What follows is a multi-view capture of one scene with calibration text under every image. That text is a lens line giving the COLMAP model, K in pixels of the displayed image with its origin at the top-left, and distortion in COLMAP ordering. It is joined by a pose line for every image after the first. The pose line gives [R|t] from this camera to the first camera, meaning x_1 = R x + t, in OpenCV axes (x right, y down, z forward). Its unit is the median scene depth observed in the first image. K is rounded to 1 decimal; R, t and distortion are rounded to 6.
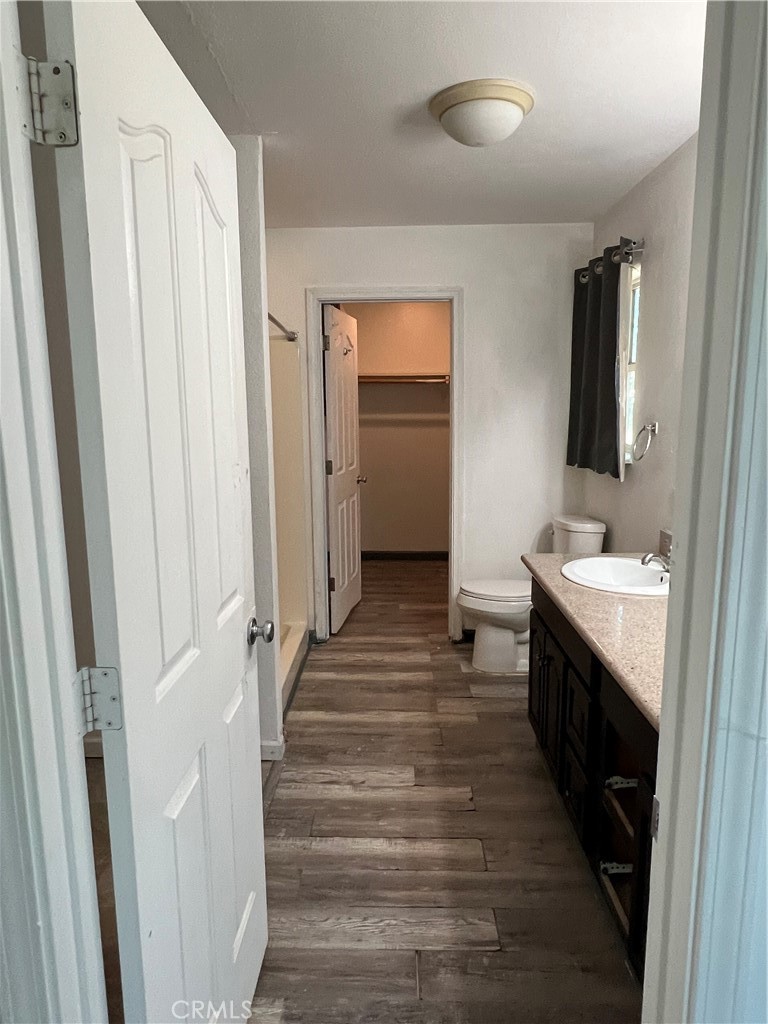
lens RADIAL K [[651.9, 0, 384.0], [0, 651.9, 512.0], [0, 0, 1]] dist [-0.000703, -0.000435]
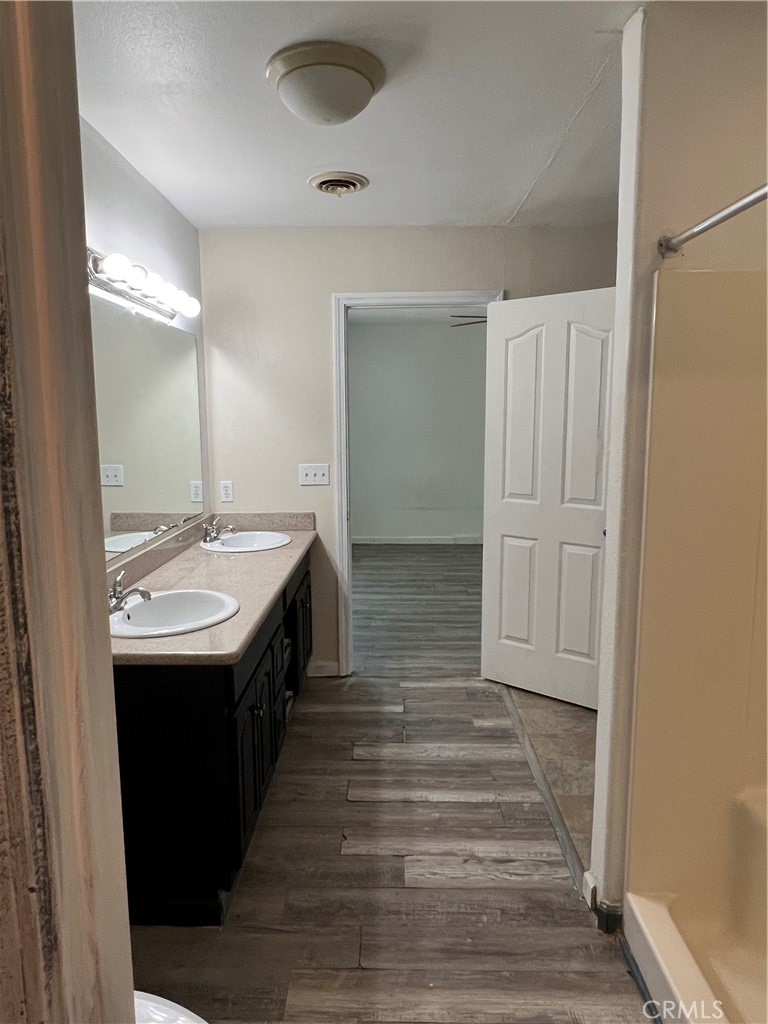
lens RADIAL K [[651.9, 0, 384.0], [0, 651.9, 512.0], [0, 0, 1]] dist [-0.000703, -0.000435]
pose [[-0.999860, 0.015998, -0.004938, 0.071027], [0.013734, 0.952389, 0.304576, -0.279841], [0.009576, 0.304465, -0.952475, 1.681811]]
